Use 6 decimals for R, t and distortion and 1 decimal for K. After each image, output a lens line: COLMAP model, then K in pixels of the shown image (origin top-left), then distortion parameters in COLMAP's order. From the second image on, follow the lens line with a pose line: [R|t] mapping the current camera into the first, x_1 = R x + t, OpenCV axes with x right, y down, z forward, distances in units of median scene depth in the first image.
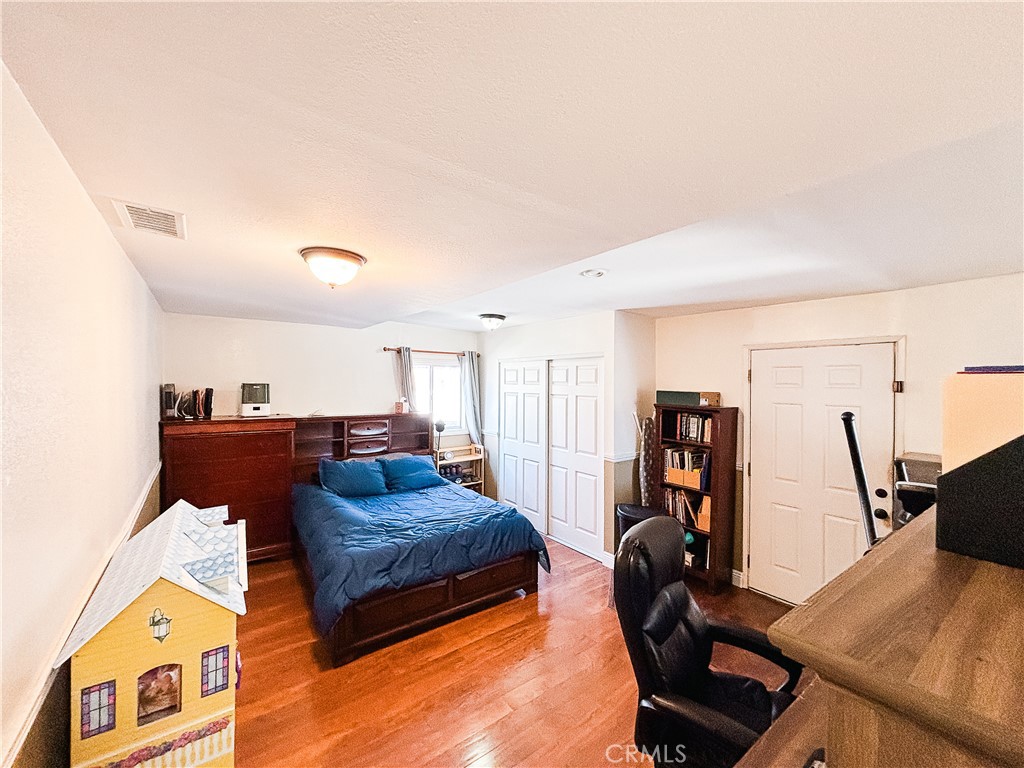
lens RADIAL K [[420.3, 0, 509.1], [0, 420.3, 383.9], [0, 0, 1]] dist [0.003017, 0.000175]
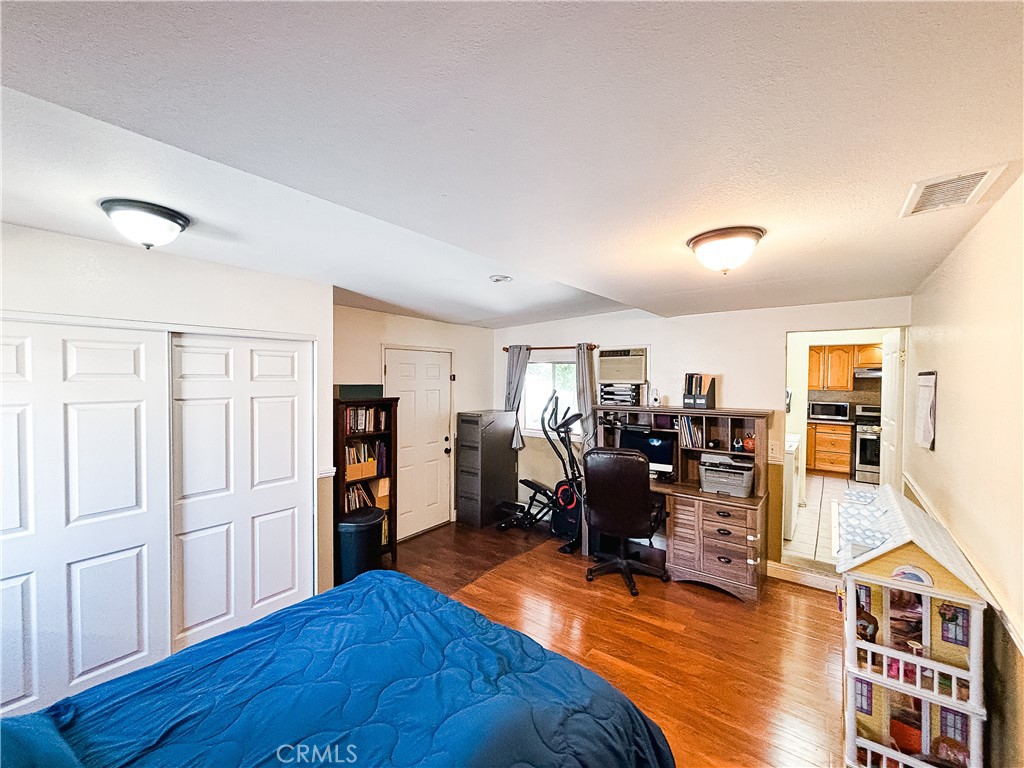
lens RADIAL K [[420.3, 0, 509.1], [0, 420.3, 383.9], [0, 0, 1]] dist [0.003017, 0.000175]
pose [[-0.277587, -0.025803, 0.960354, -0.643825], [-0.000919, 0.999646, 0.026592, -0.010894], [-0.960700, 0.006499, -0.277512, 0.941671]]
